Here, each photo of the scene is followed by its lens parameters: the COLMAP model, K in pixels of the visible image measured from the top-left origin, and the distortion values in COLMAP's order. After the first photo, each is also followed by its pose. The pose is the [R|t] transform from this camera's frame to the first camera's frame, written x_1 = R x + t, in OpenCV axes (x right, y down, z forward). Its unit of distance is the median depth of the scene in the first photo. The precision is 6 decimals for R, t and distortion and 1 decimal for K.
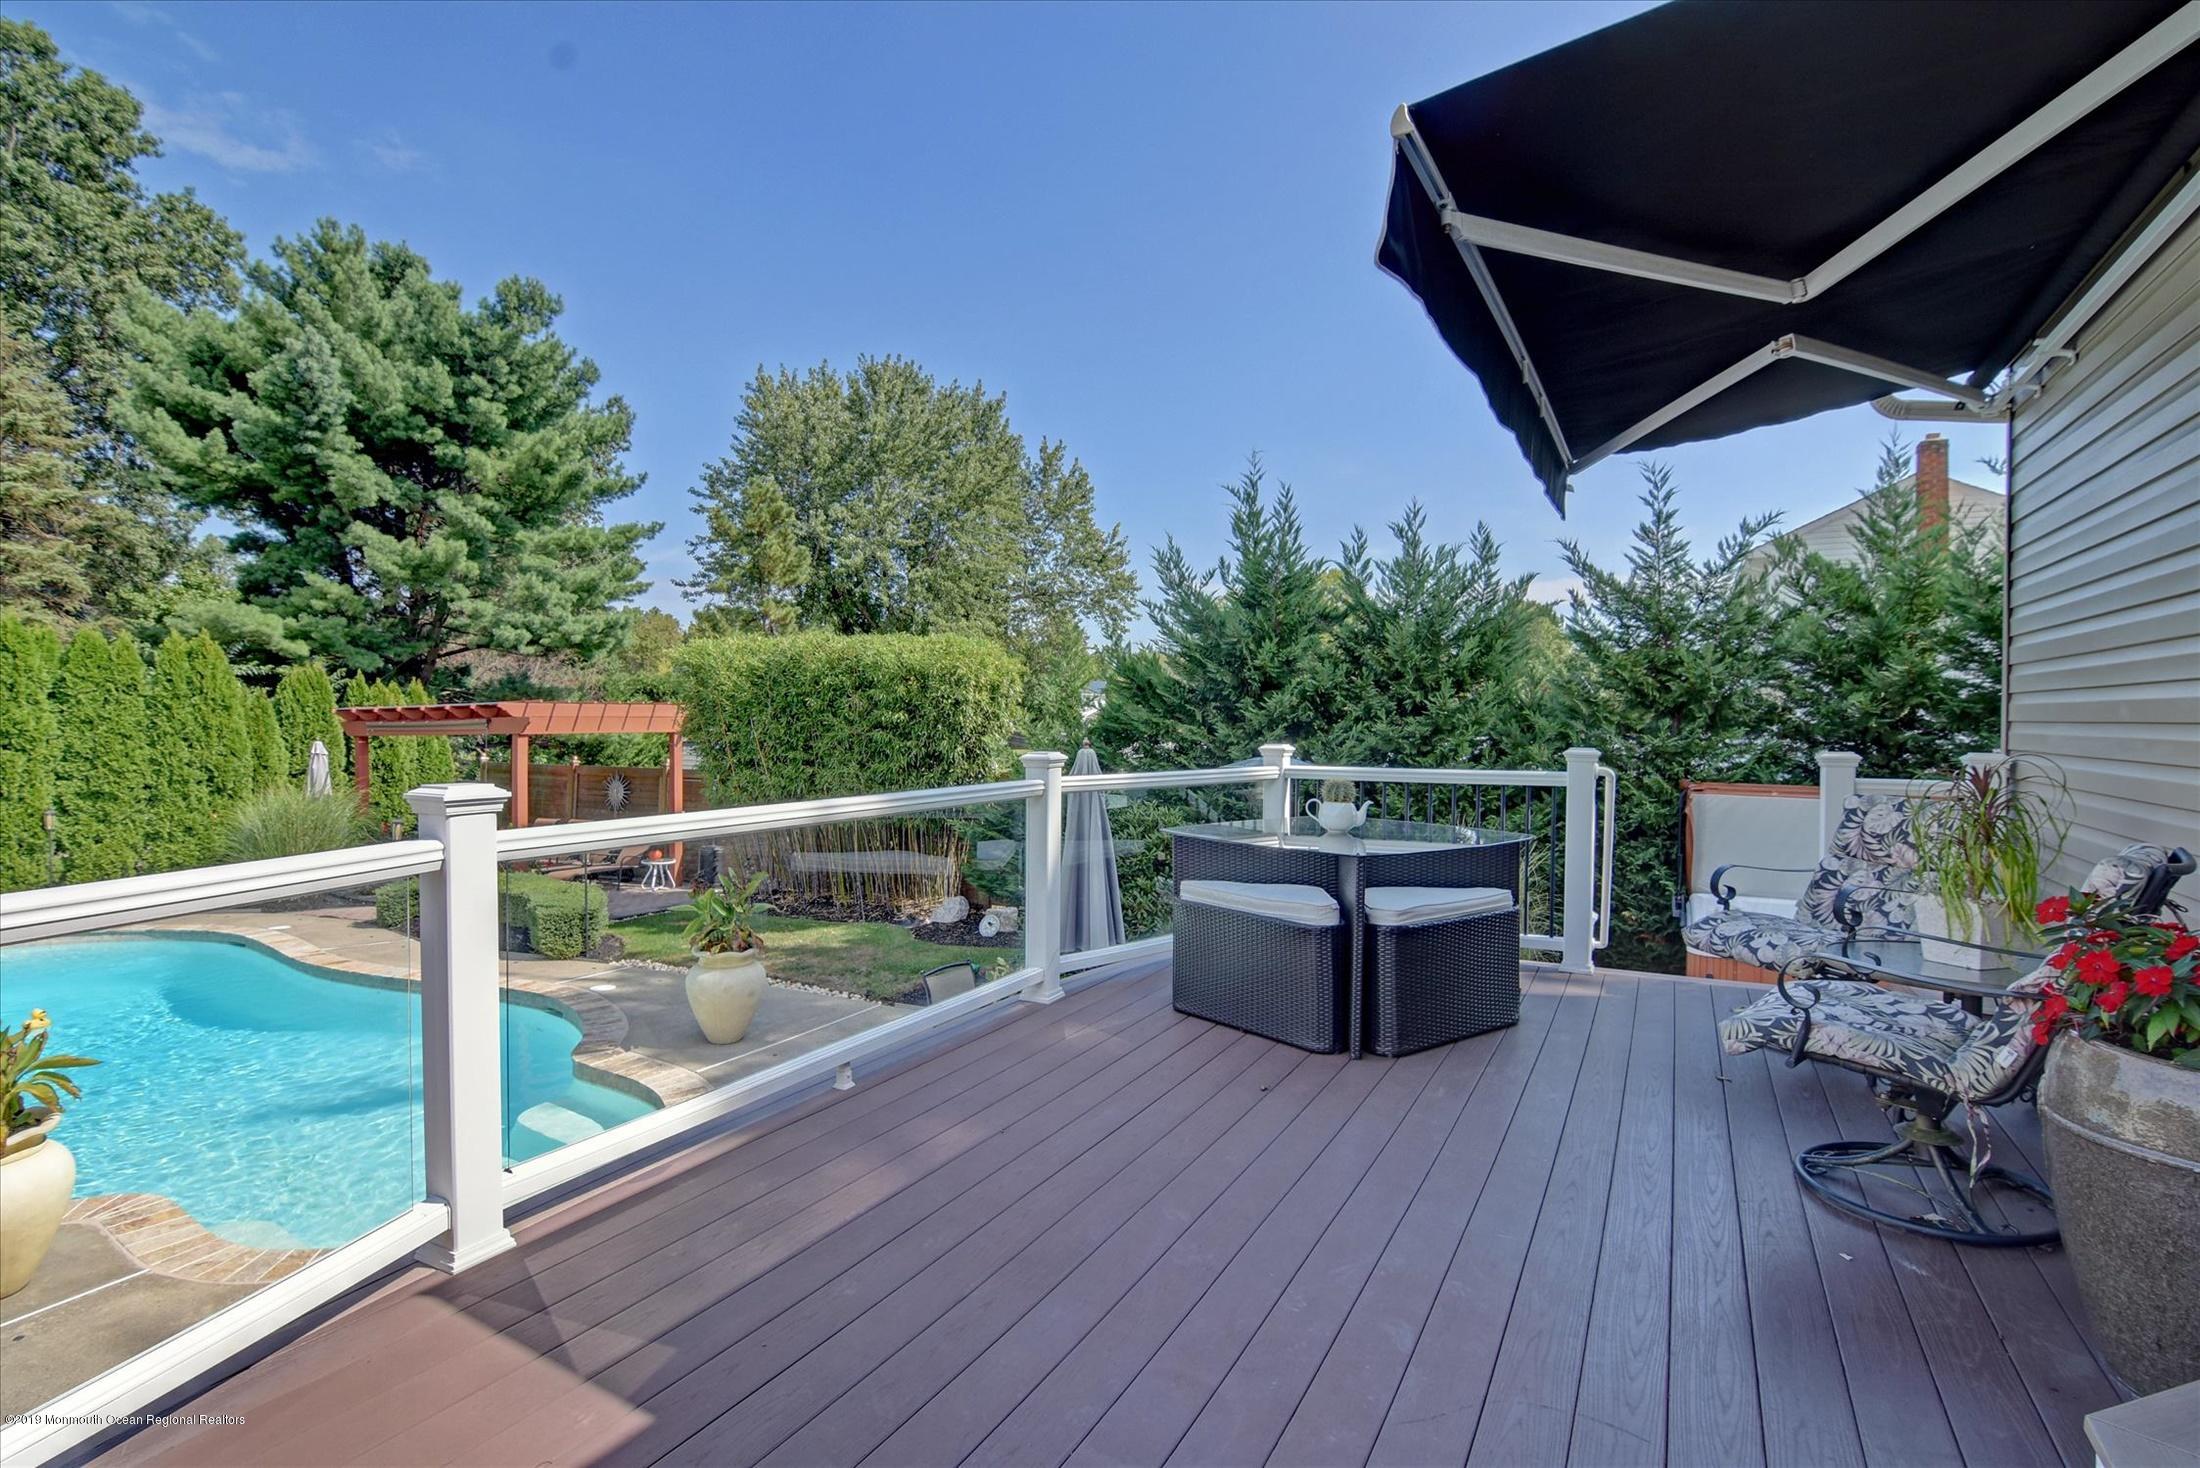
lens RADIAL K [[1049.5, 0, 1082.1], [0, 1049.5, 727.0], [0, 0, 1]] dist [-0.012732, -0.007420]
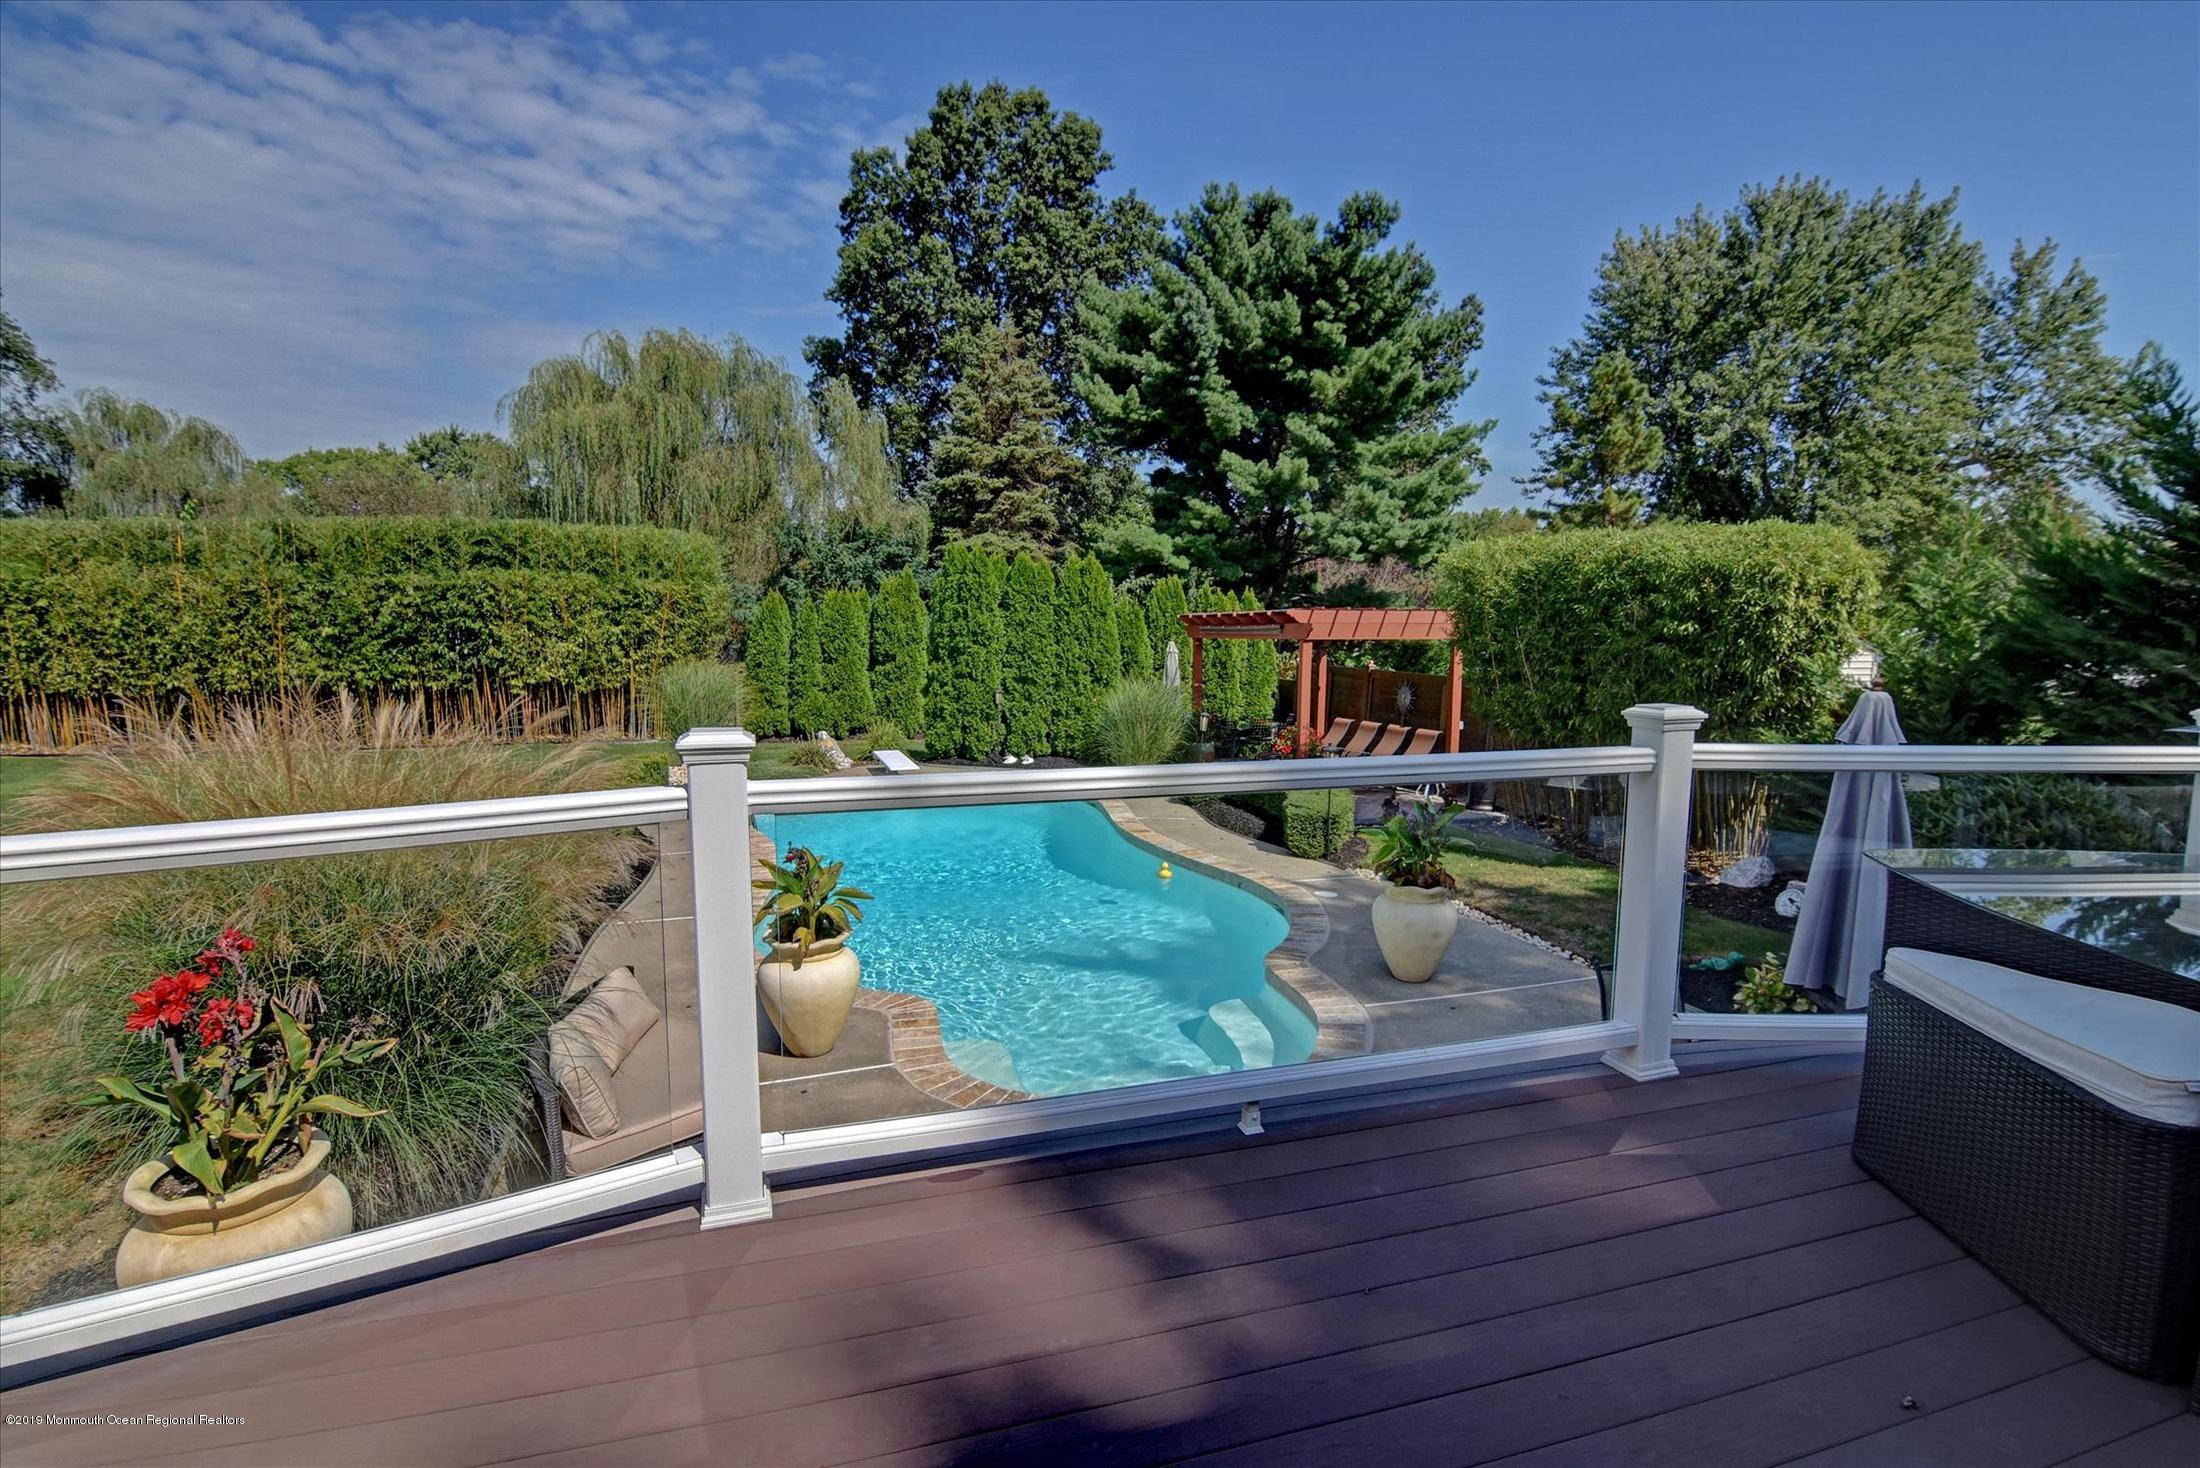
lens RADIAL K [[1049.5, 0, 1093.8], [0, 1049.5, 728.7], [0, 0, 1]] dist [-0.012732, -0.007420]
pose [[0.725108, 0.075758, -0.684455, 0.018646], [-0.010604, 0.995041, 0.098900, -0.002686], [0.688553, -0.064455, 0.722316, 0.035363]]
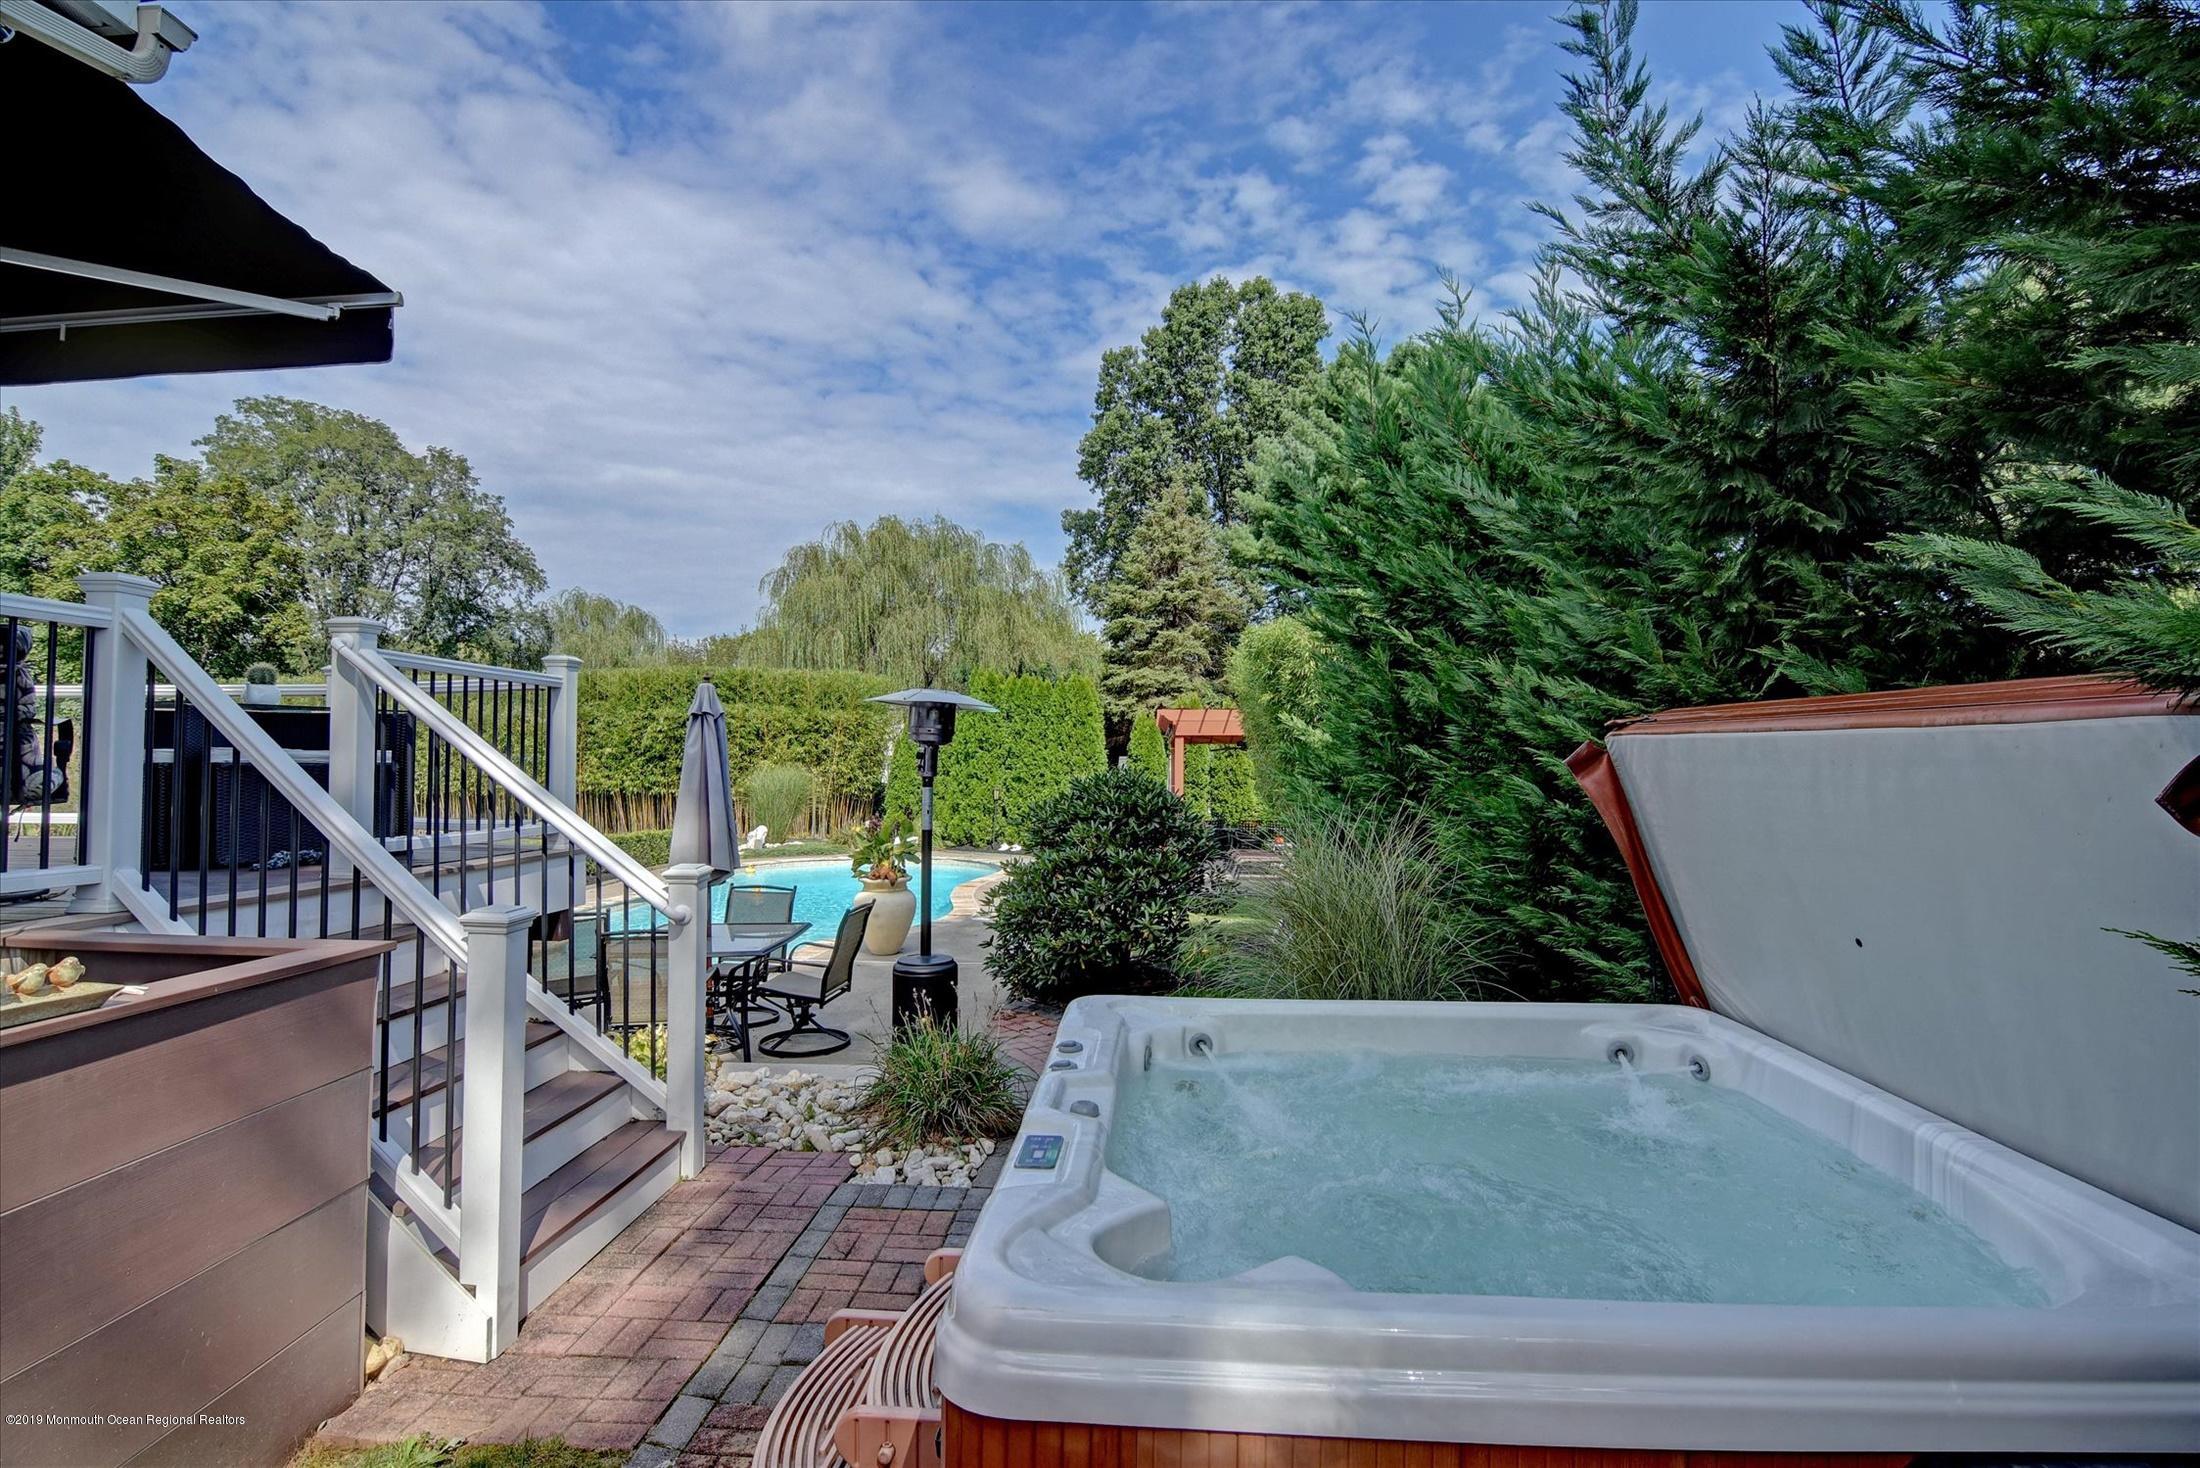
lens RADIAL K [[1049.5, 0, 1108.8], [0, 1049.5, 735.6], [0, 0, 1]] dist [-0.012732, -0.007420]
pose [[0.449122, -0.026156, -0.893088, 0.292463], [-0.008942, 0.999390, -0.033766, 0.028924], [0.893426, 0.023151, 0.448614, 0.212507]]
